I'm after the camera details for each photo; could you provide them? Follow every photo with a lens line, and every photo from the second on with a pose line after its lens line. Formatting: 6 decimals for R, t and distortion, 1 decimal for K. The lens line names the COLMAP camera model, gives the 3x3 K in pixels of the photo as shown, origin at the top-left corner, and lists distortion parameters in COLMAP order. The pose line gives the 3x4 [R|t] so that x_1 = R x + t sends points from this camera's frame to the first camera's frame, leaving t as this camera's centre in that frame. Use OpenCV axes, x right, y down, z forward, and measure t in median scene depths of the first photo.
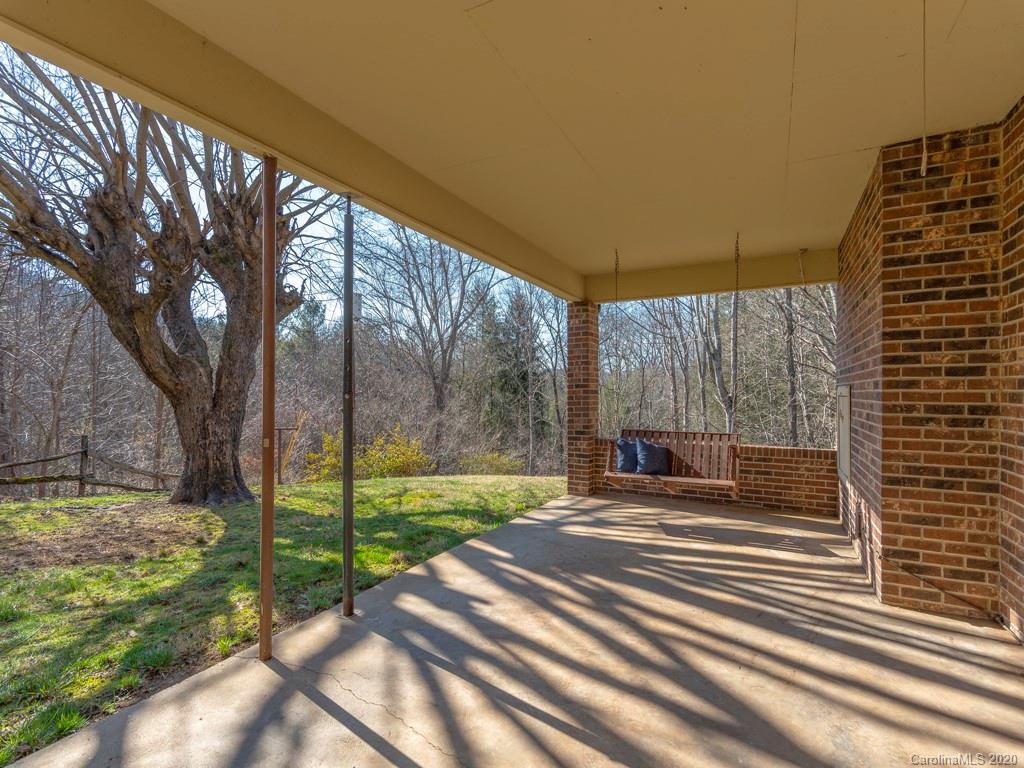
lens RADIAL K [[515.6, 0, 513.9], [0, 515.6, 389.5], [0, 0, 1]] dist [-0.007556, 0.000117]
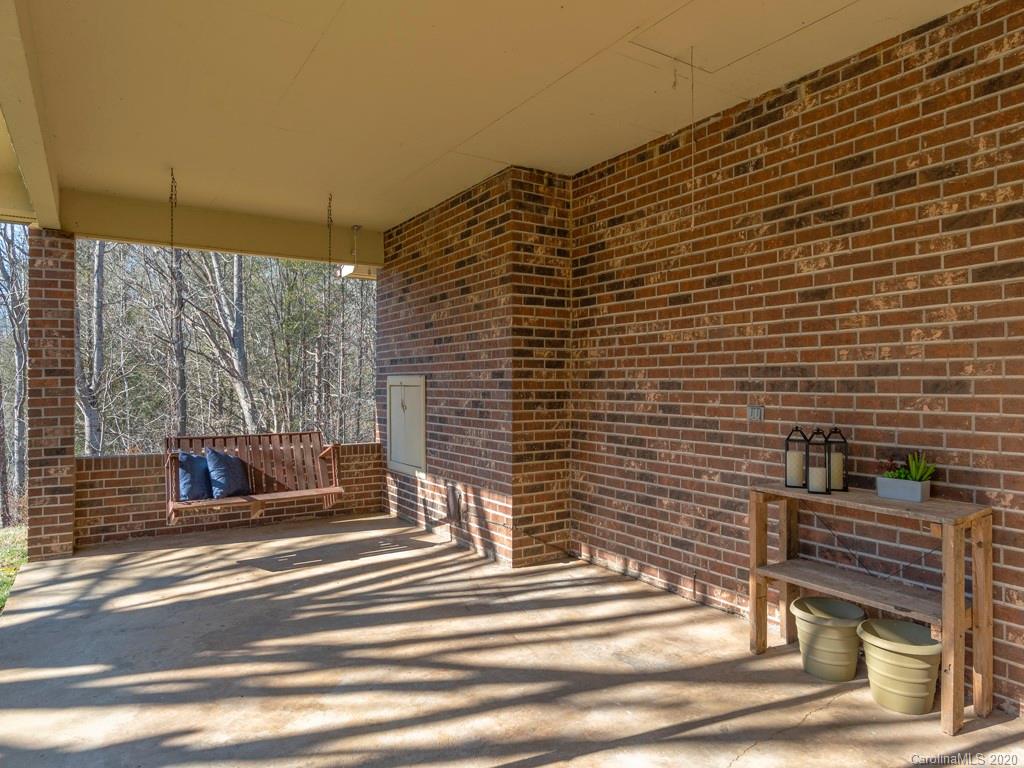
lens RADIAL K [[704.6, 0, 514.6], [0, 704.6, 379.7], [0, 0, 1]] dist [-0.009494, 0.016685]
pose [[0.425616, 0.003170, 0.904898, -0.603699], [-0.000573, 0.999995, -0.003233, 0.006206], [-0.904904, 0.000857, 0.425616, 0.290301]]
